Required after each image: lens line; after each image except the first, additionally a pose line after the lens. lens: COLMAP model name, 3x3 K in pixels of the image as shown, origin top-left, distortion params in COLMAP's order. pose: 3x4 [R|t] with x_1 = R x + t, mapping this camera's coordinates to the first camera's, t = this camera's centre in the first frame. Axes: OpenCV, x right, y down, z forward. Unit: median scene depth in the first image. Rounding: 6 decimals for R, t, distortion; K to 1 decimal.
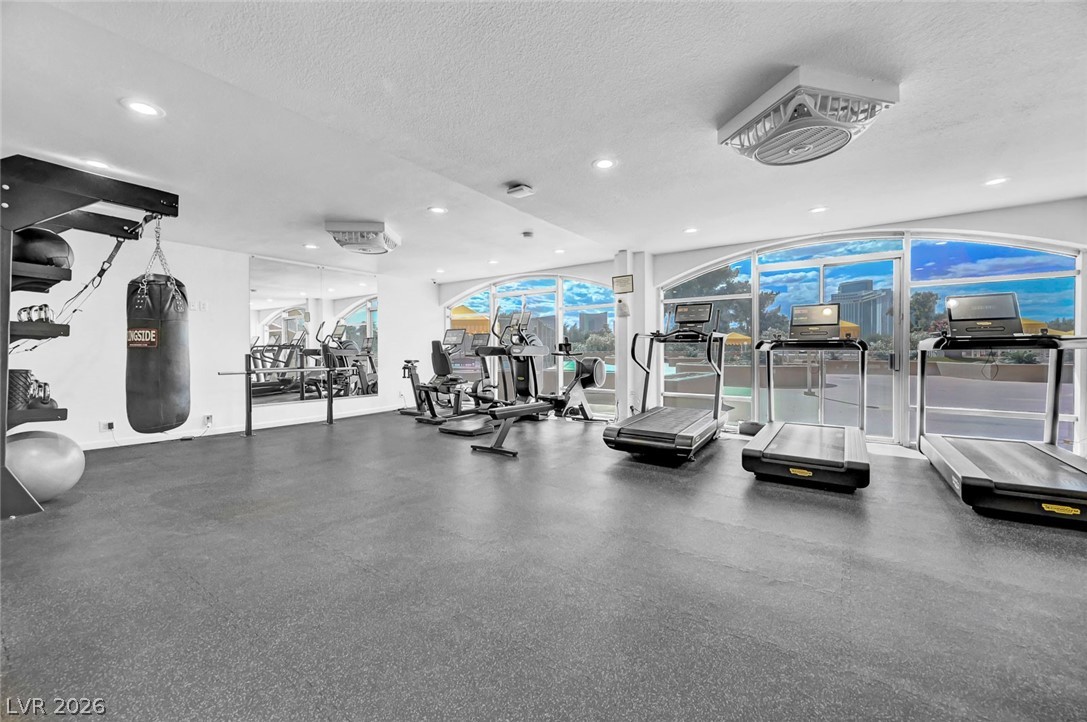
lens RADIAL K [[430.4, 0, 543.5], [0, 430.4, 361.0], [0, 0, 1]] dist [-0.001185, -0.000169]
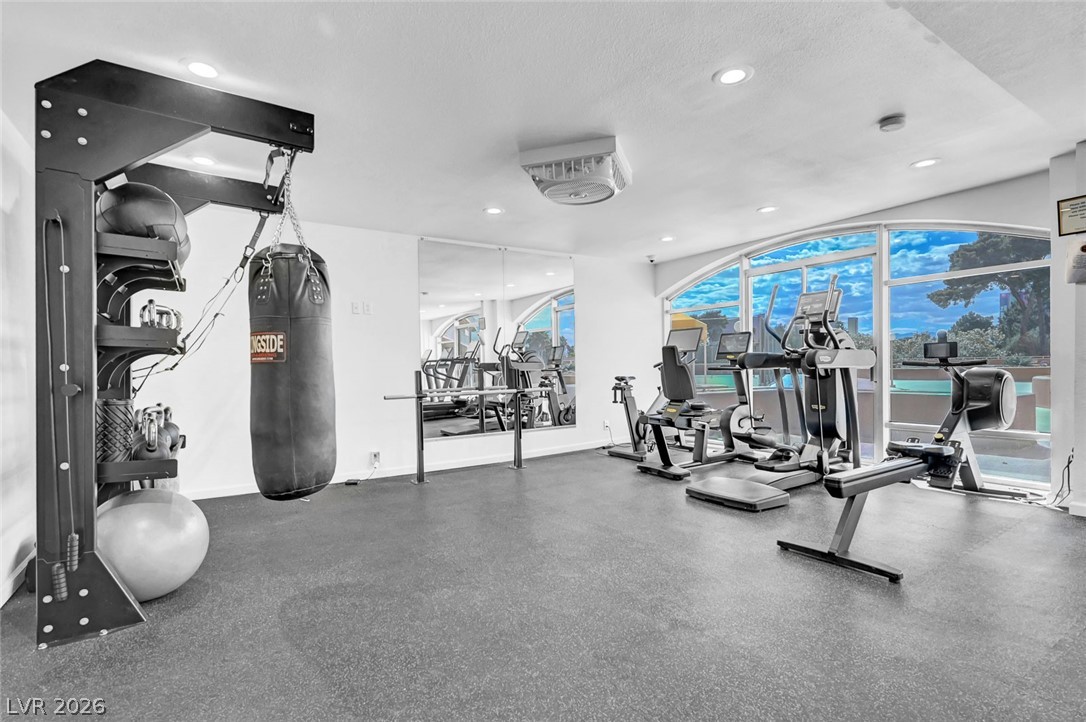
lens RADIAL K [[502.4, 0, 542.4], [0, 502.4, 391.3], [0, 0, 1]] dist [0.001601, 0.000069]
pose [[0.932398, 0.003412, -0.361417, -0.154128], [0.008562, 0.999466, 0.031522, -0.005129], [0.361332, -0.032485, 0.931871, 0.237279]]
